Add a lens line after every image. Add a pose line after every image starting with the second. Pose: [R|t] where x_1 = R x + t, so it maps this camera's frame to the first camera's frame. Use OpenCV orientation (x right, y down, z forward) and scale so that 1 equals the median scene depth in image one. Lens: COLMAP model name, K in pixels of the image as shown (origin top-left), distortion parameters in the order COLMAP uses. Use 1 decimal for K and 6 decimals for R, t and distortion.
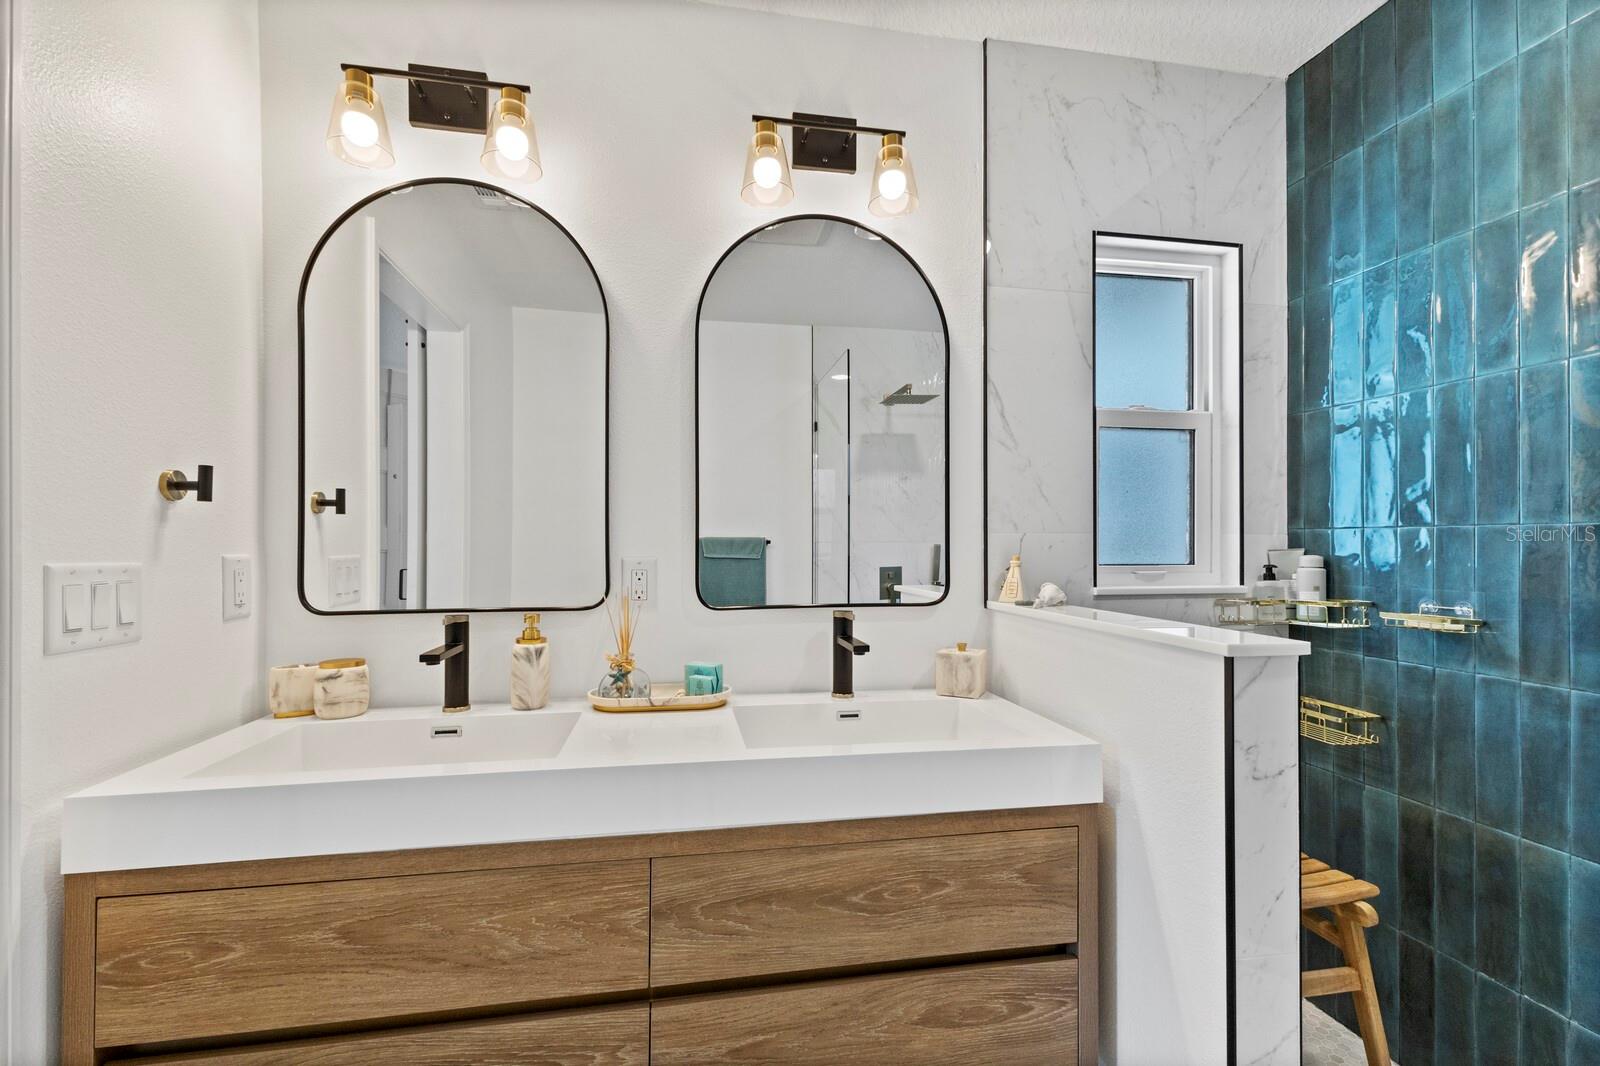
lens RADIAL K [[701.4, 0, 798.5], [0, 701.4, 536.8], [0, 0, 1]] dist [0.013626, -0.000315]
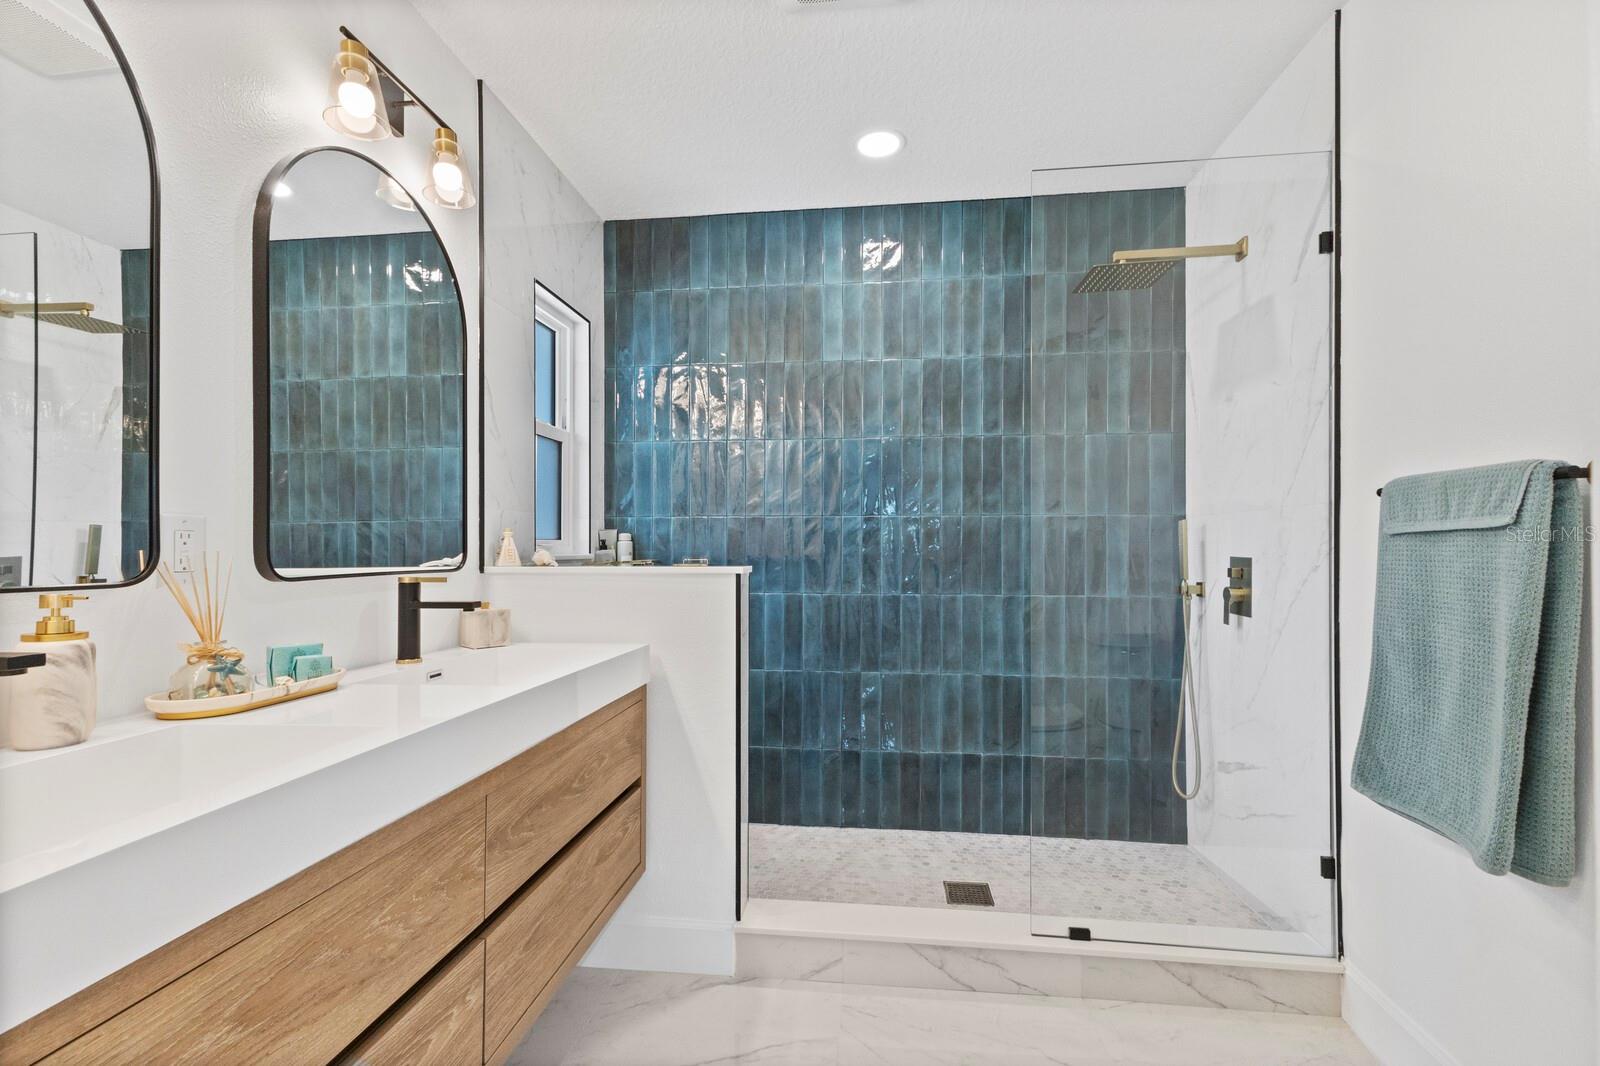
lens RADIAL K [[701.4, 0, 798.5], [0, 701.4, 536.8], [0, 0, 1]] dist [0.013626, -0.000315]
pose [[0.301093, 0.015541, 0.953468, -0.751280], [-0.008252, 0.999872, -0.013692, 0.059590], [-0.953559, -0.003746, 0.301182, 0.173628]]
